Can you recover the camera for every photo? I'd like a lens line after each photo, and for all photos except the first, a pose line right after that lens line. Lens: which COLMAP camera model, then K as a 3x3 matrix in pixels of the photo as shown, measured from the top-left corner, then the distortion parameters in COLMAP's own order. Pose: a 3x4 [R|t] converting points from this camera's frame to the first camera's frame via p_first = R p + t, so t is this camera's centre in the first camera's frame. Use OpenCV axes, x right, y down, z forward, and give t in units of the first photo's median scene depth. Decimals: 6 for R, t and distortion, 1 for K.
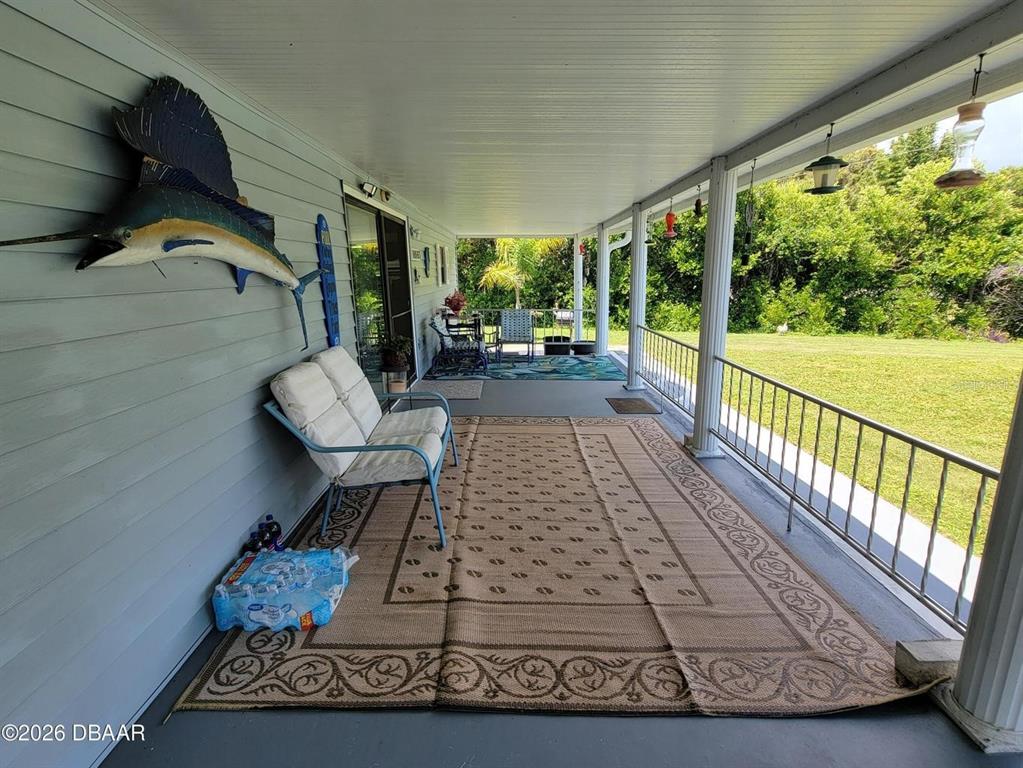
lens RADIAL K [[415.4, 0, 509.4], [0, 415.4, 382.9], [0, 0, 1]] dist [-0.000349, -0.000010]
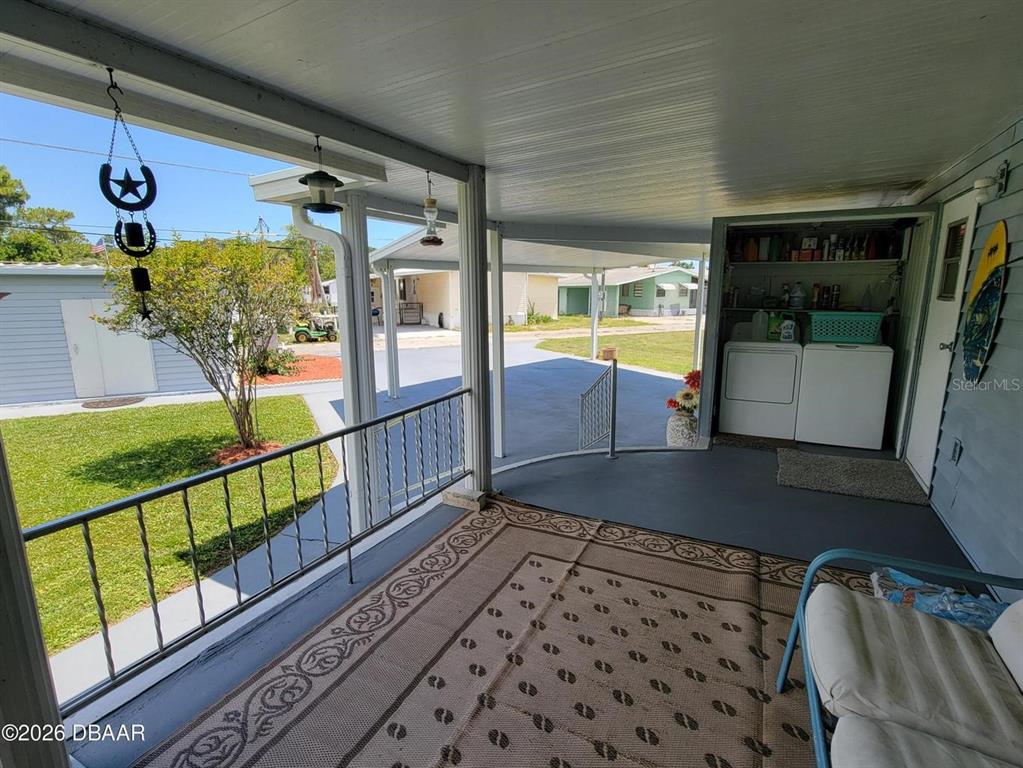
lens RADIAL K [[656.0, 0, 511.5], [0, 656.0, 384.0], [0, 0, 1]] dist [0.000077, 0.001176]
pose [[-0.915977, -0.030726, 0.400052, -0.194030], [0.129610, 0.920950, 0.367494, -0.554315], [-0.379719, 0.388467, -0.839587, 2.107742]]
